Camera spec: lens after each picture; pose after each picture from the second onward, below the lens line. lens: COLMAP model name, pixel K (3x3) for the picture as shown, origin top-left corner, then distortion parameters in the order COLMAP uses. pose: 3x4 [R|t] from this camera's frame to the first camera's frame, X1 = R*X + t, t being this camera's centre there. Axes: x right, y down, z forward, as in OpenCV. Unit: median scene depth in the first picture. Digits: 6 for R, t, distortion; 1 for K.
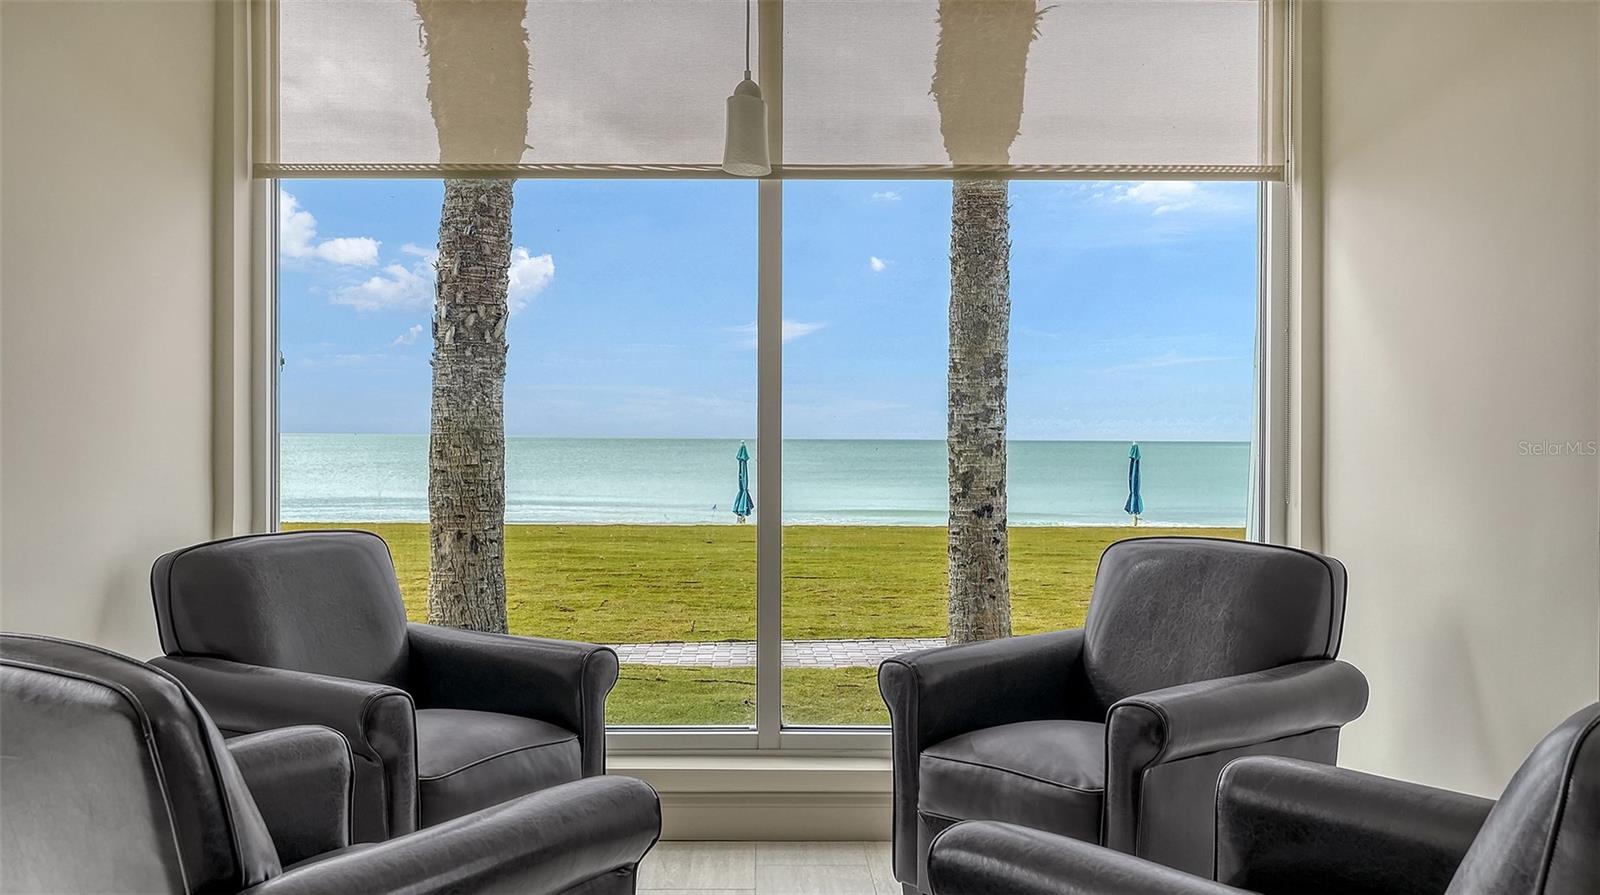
lens RADIAL K [[1408.8, 0, 798.7], [0, 1408.8, 447.2], [0, 0, 1]] dist [-0.001159, 0.000594]
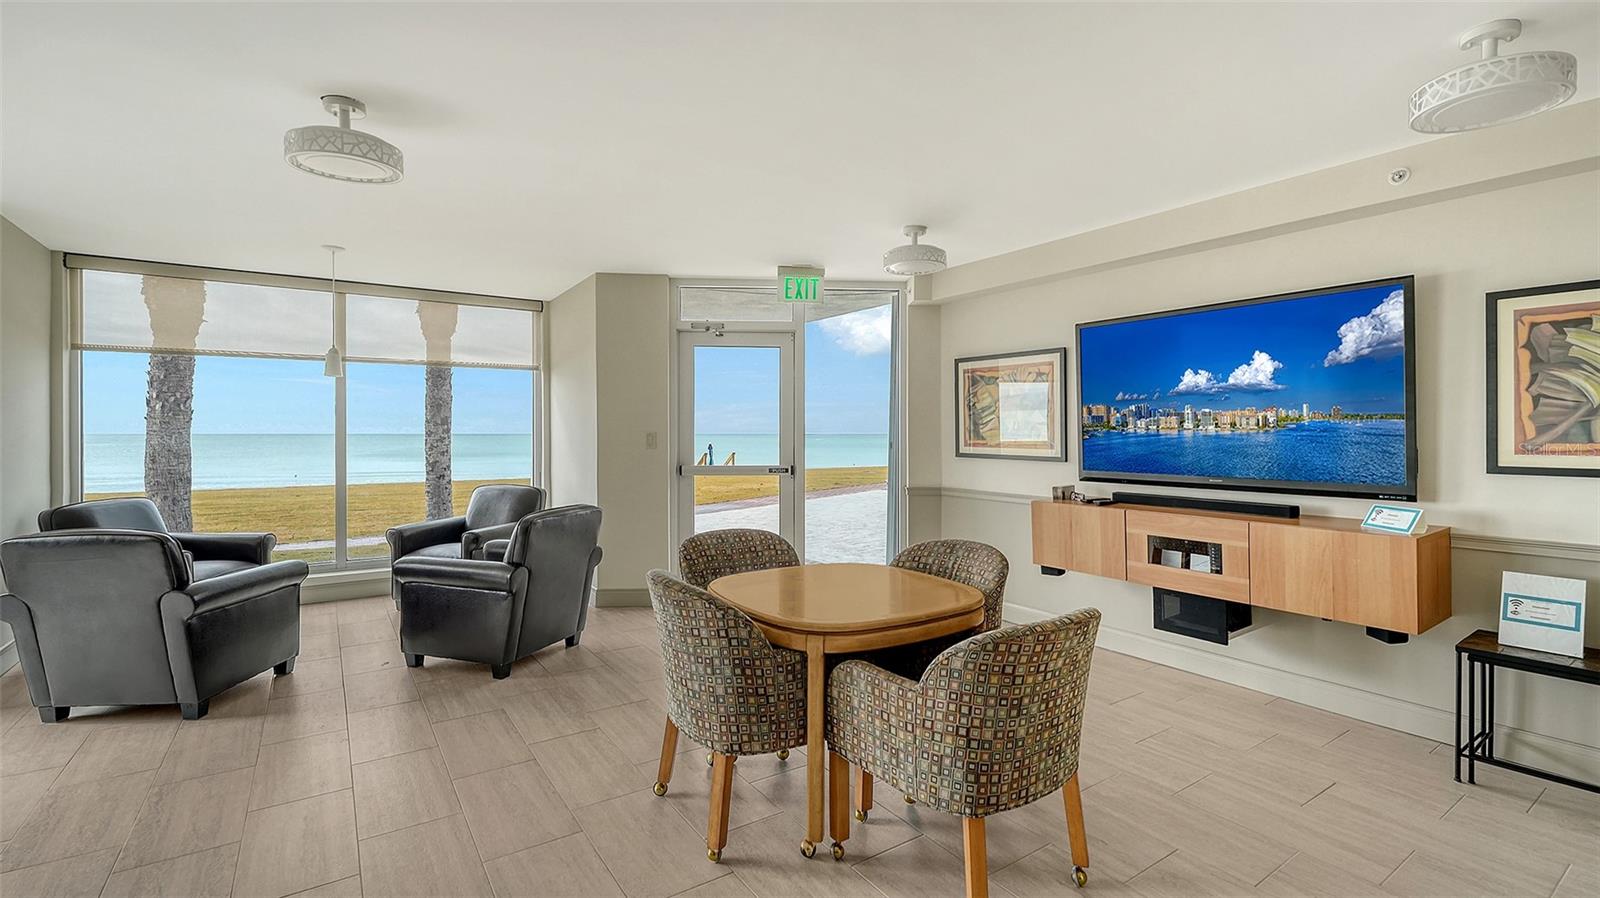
lens RADIAL K [[683.9, 0, 823.3], [0, 683.9, 429.7], [0, 0, 1]] dist [0.000857, 0.000212]
pose [[0.824964, -0.002336, 0.565181, 0.000506], [0.007170, 0.999954, -0.006332, -0.028621], [-0.565140, 0.009276, 0.824943, -0.444221]]
